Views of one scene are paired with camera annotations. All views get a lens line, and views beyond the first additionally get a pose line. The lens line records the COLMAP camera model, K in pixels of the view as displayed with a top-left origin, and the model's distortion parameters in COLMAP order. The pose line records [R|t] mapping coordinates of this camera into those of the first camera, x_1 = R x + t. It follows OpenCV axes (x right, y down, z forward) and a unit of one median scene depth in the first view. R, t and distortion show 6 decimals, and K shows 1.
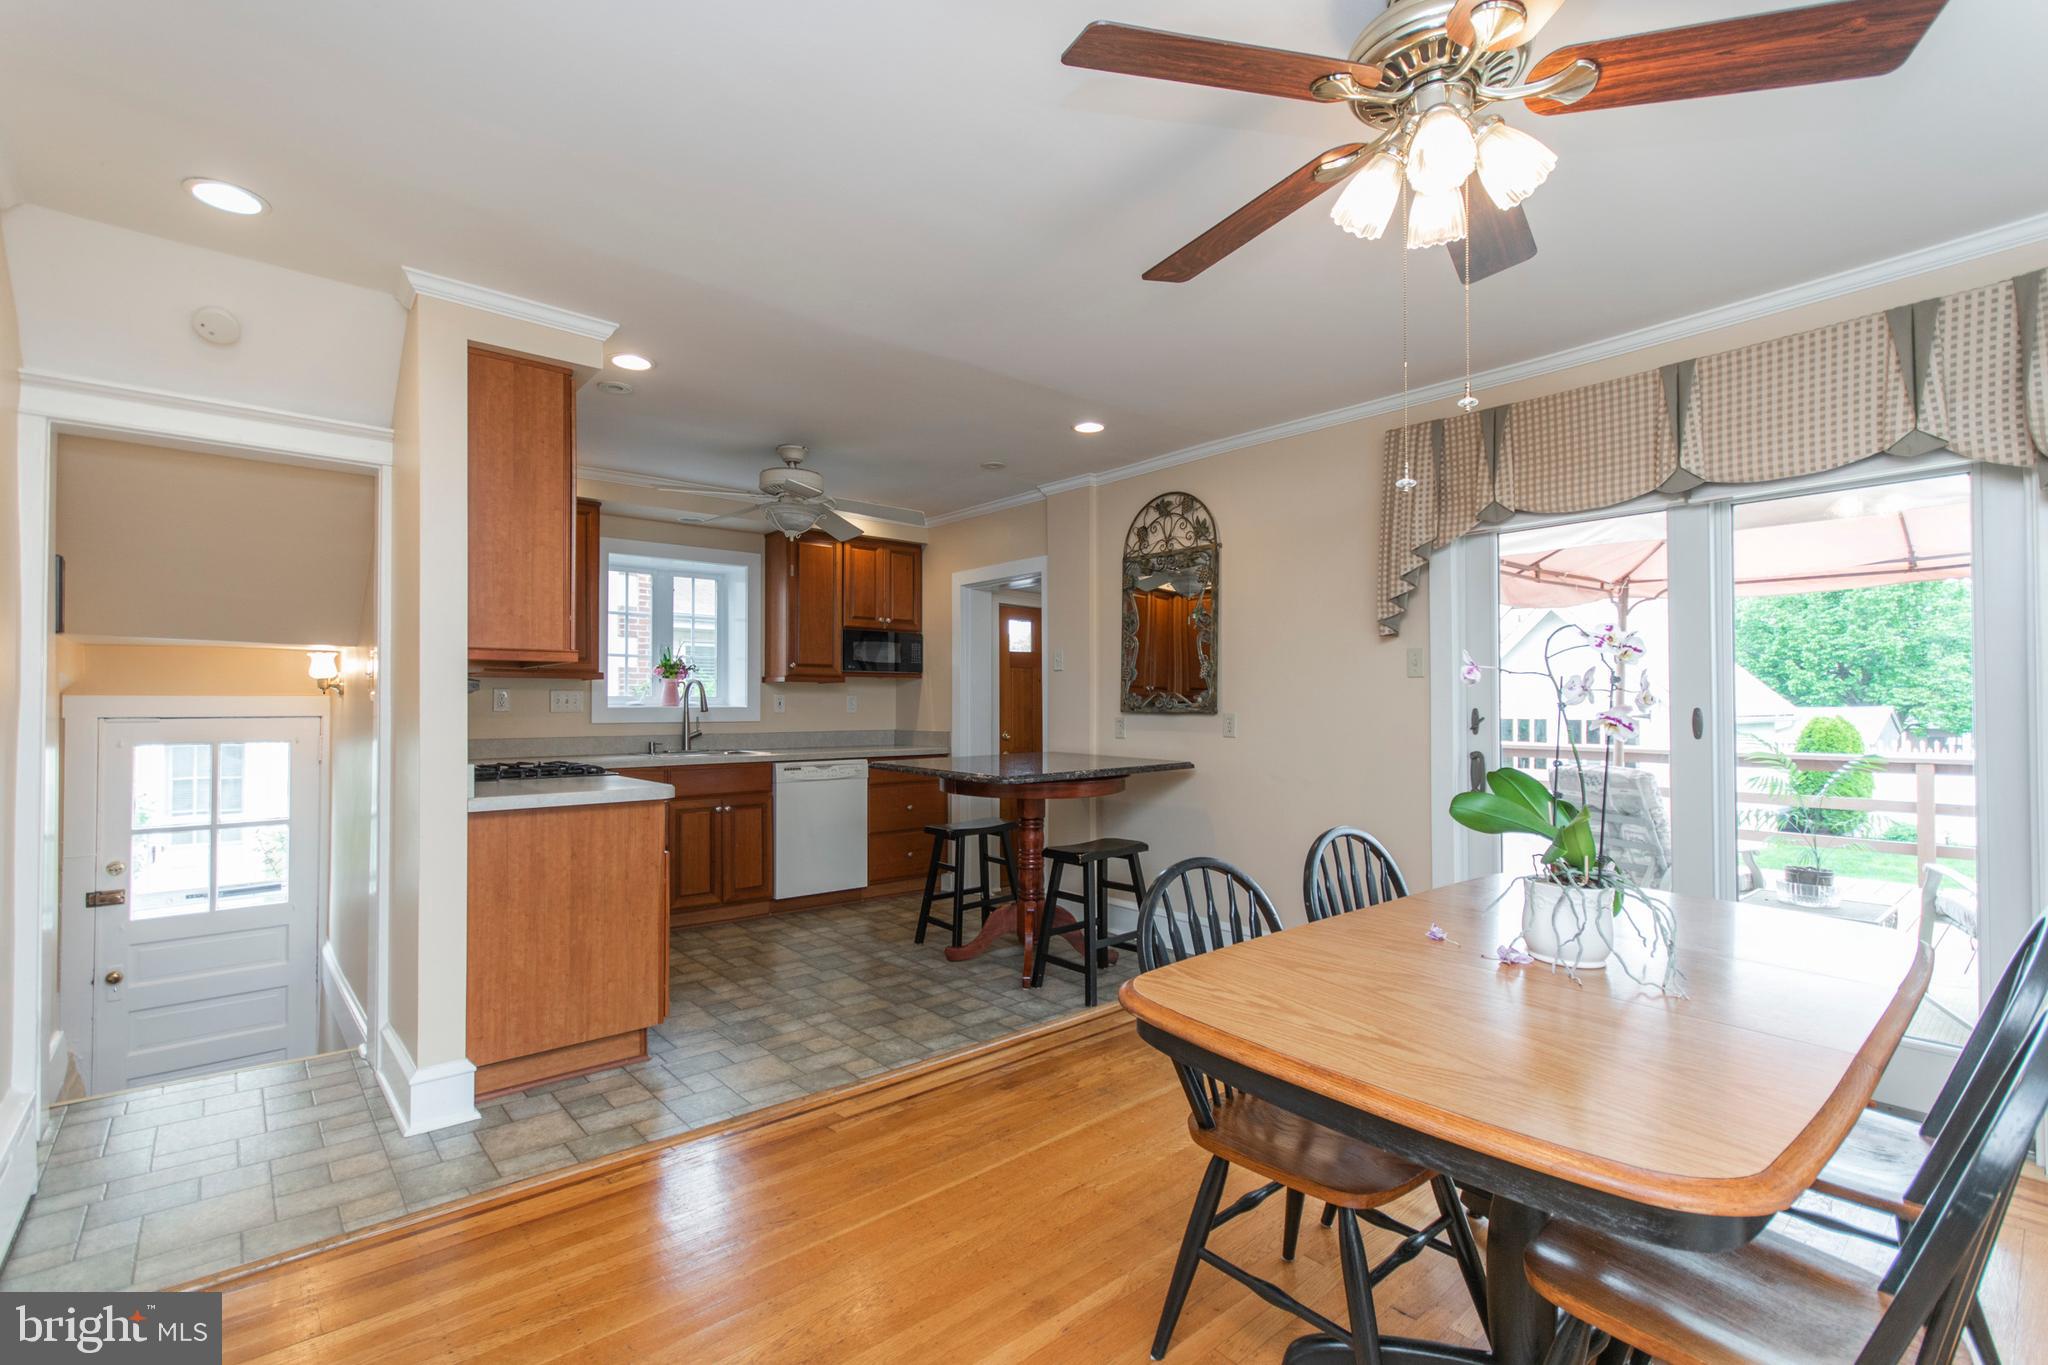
lens RADIAL K [[908.0, 0, 910.9], [0, 908.0, 680.3], [0, 0, 1]] dist [-0.000569, -0.000031]
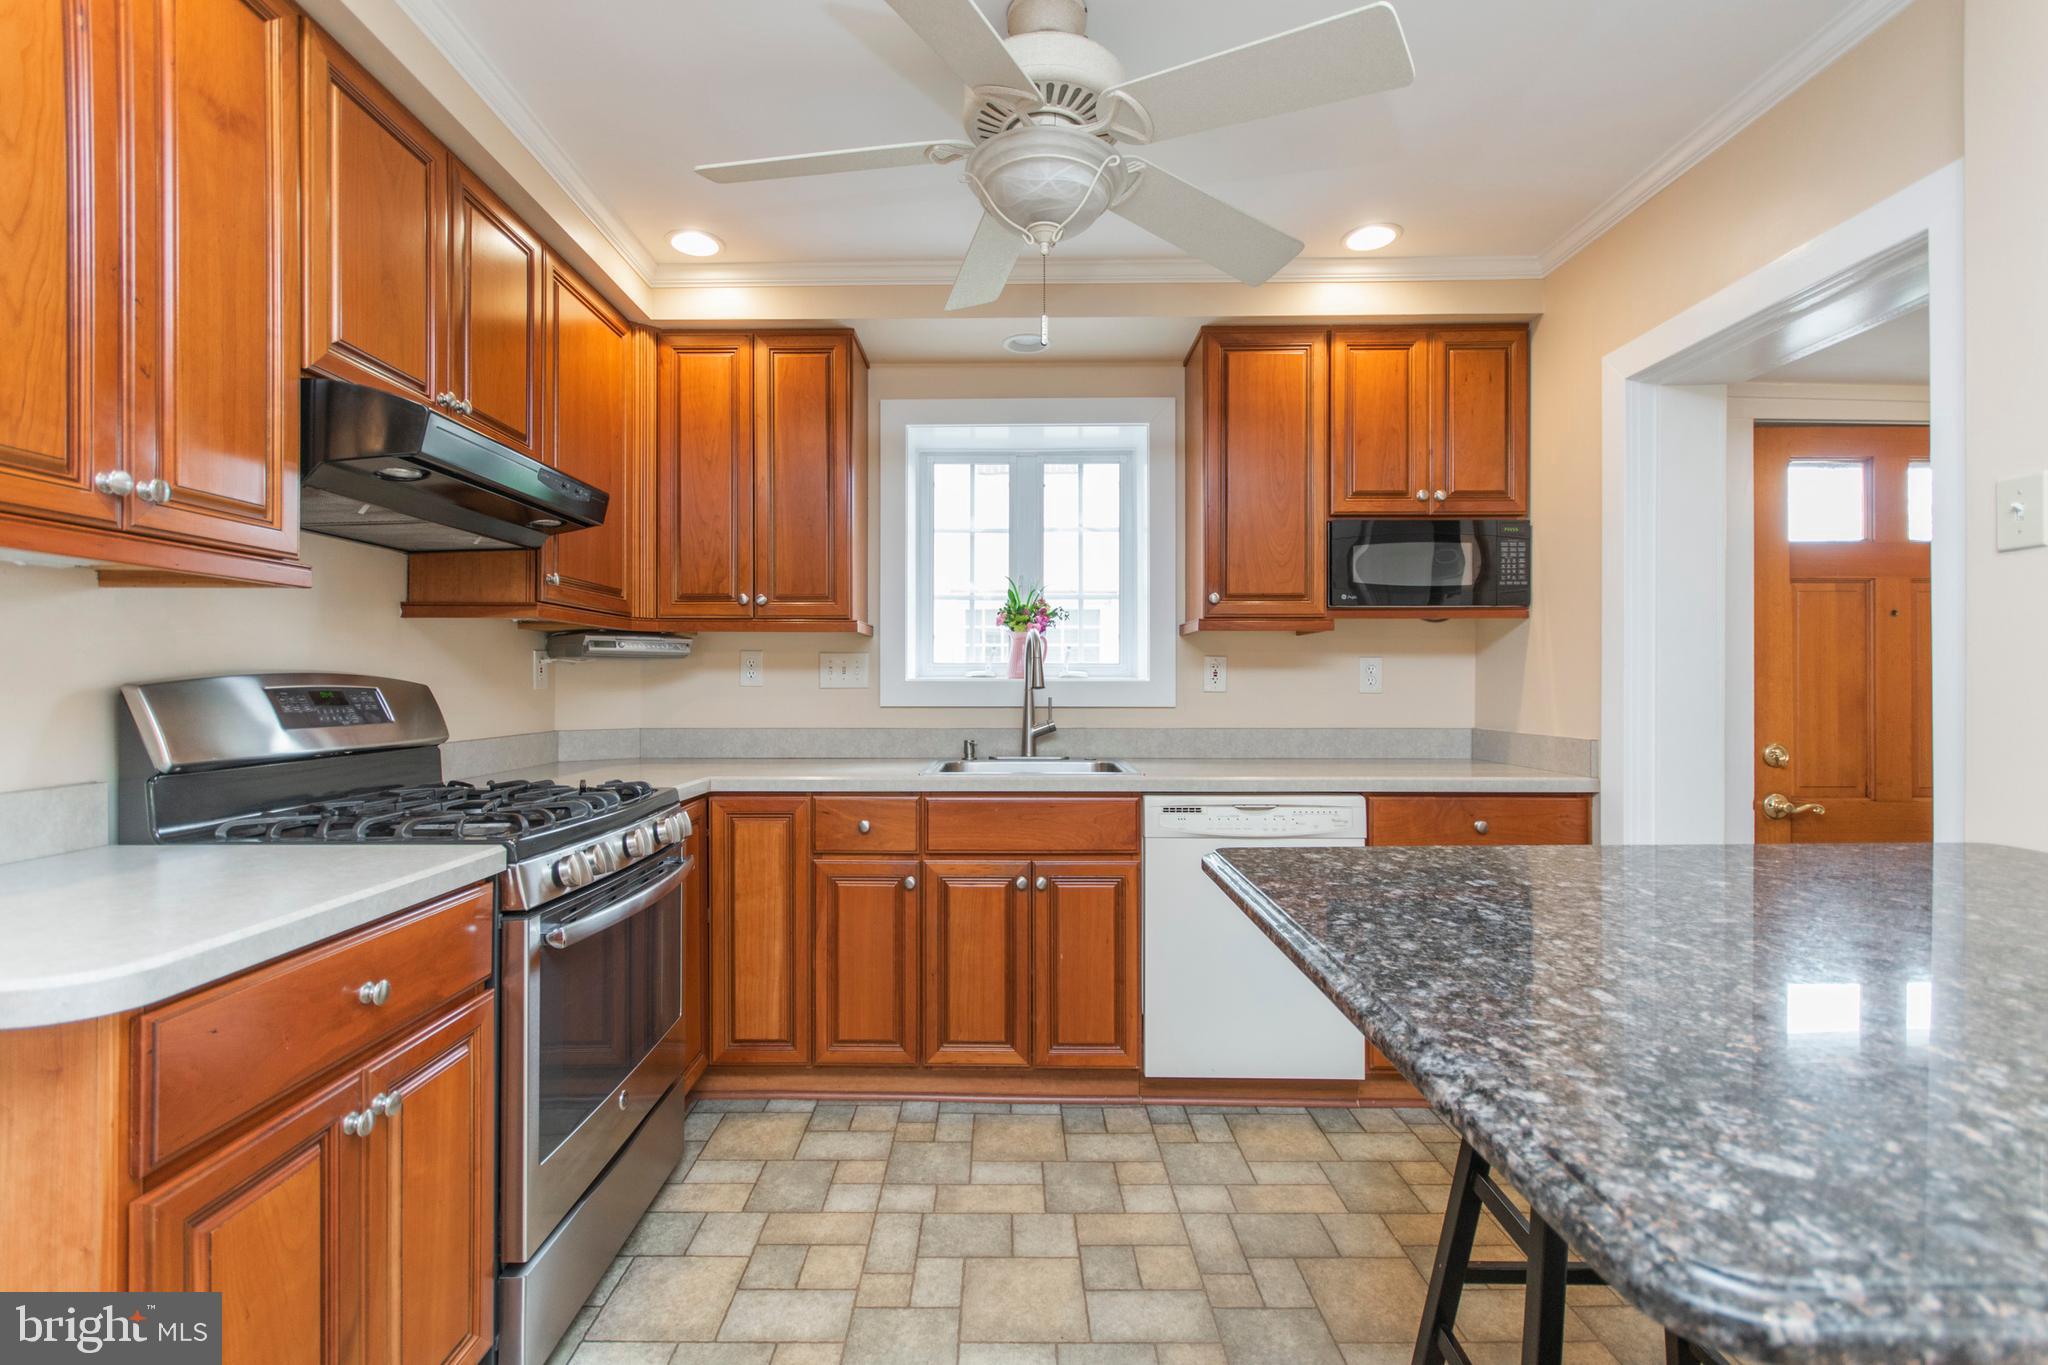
lens RADIAL K [[871.0, 0, 1016.7], [0, 871.0, 676.5], [0, 0, 1]] dist [-0.000949, -0.000070]
pose [[0.812184, 0.000952, -0.583400, 0.064293], [0.012595, 0.999737, 0.019167, 0.016901], [0.583265, -0.022915, 0.811959, 0.559693]]
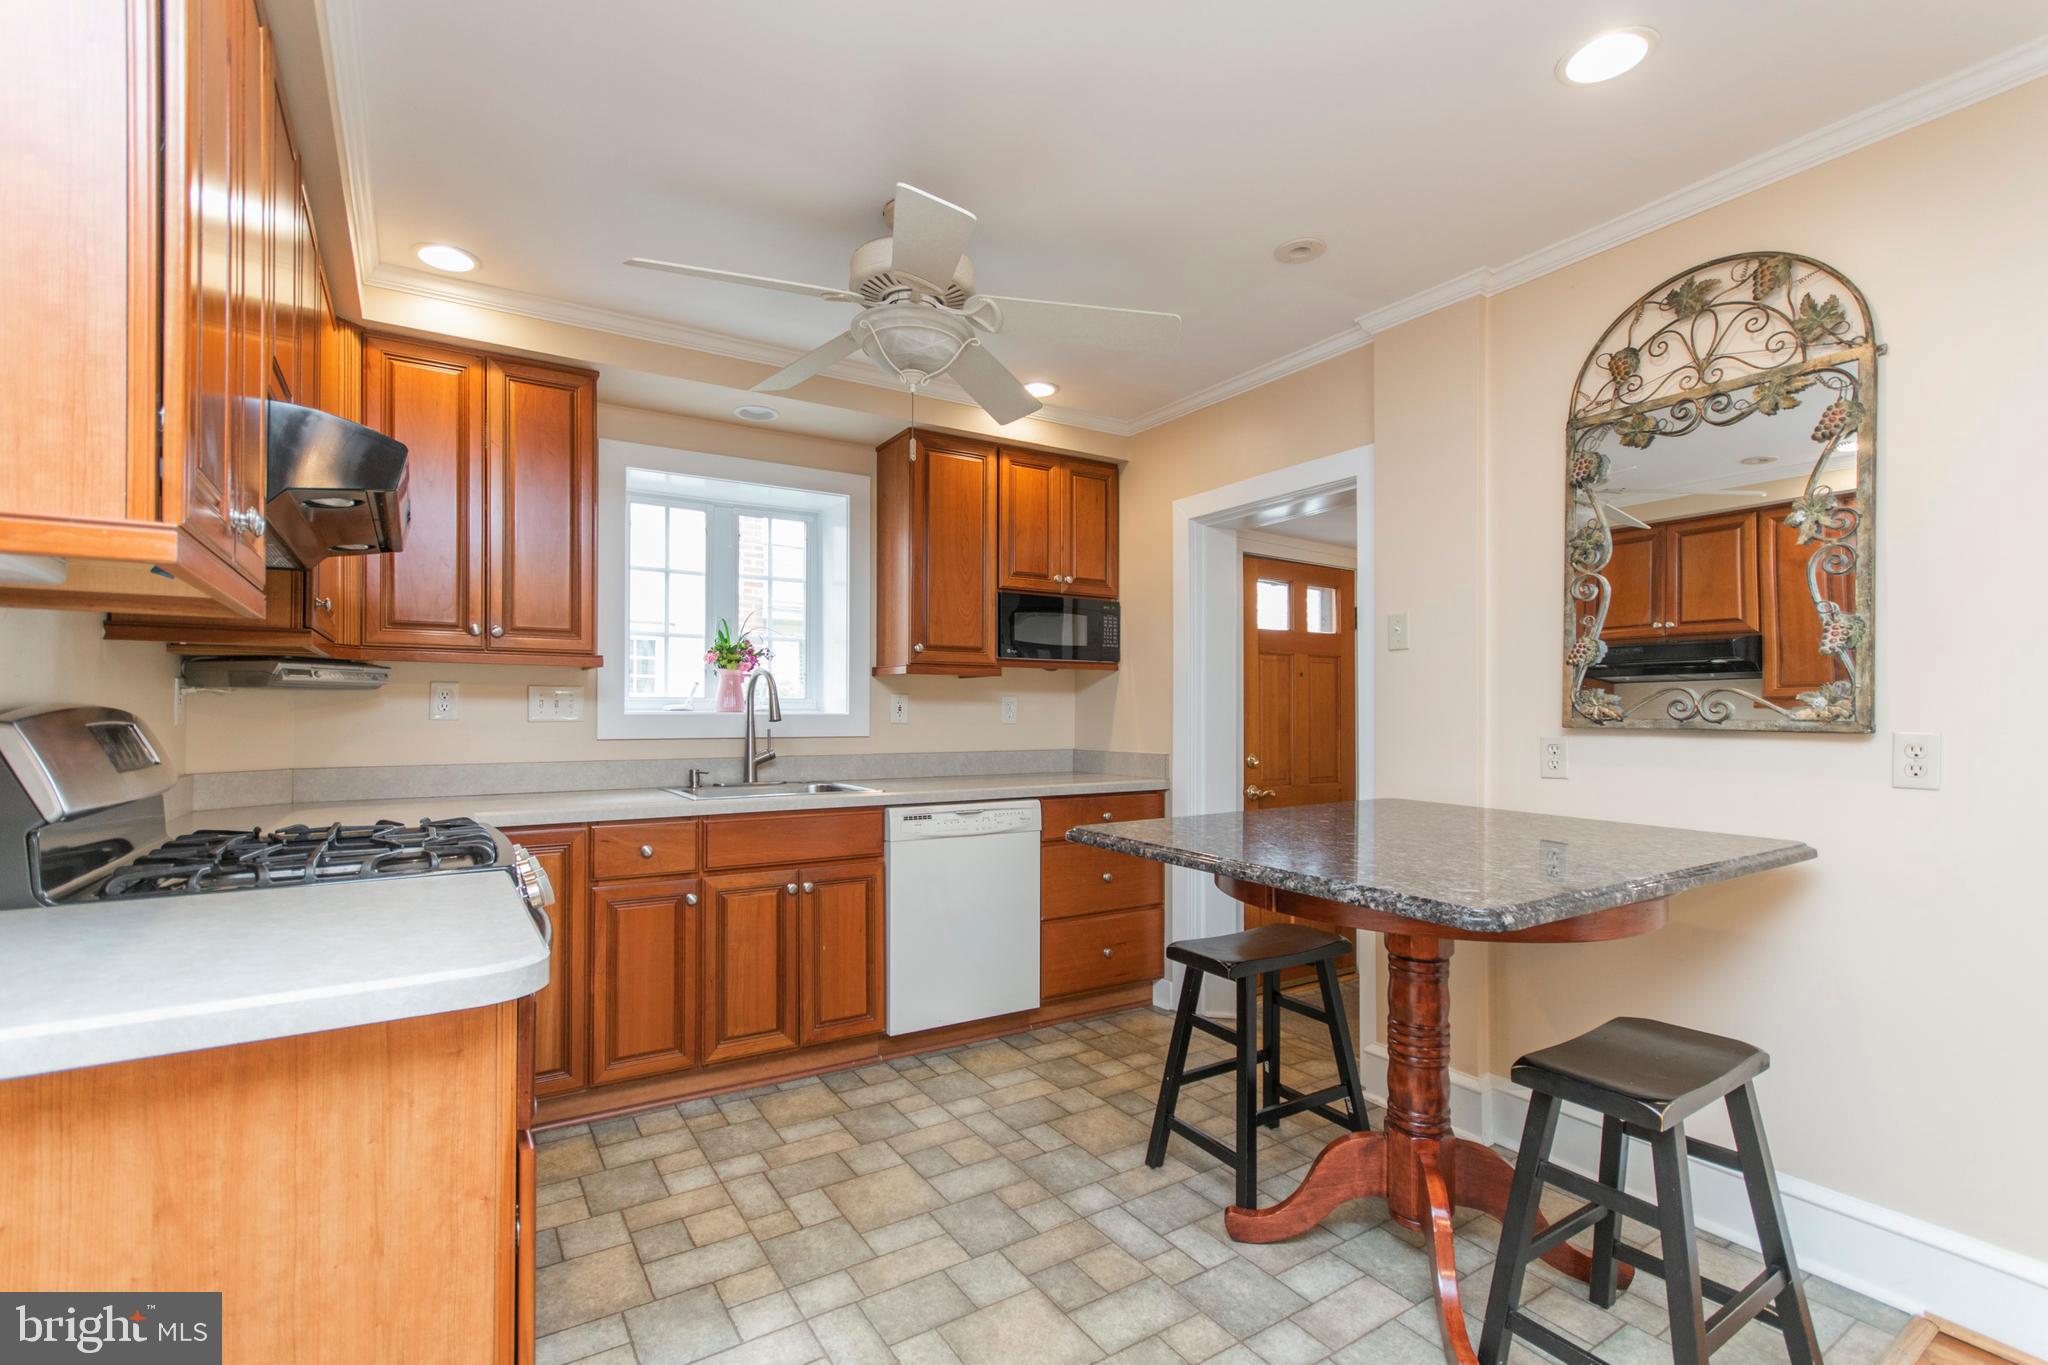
lens RADIAL K [[886.9, 0, 957.5], [0, 886.9, 701.2], [0, 0, 1]] dist [-0.001402, -0.000061]
pose [[0.995576, 0.003456, -0.093899, -0.047609], [-0.002125, 0.999896, 0.014278, 0.011845], [0.093939, -0.014016, 0.995479, 0.405981]]
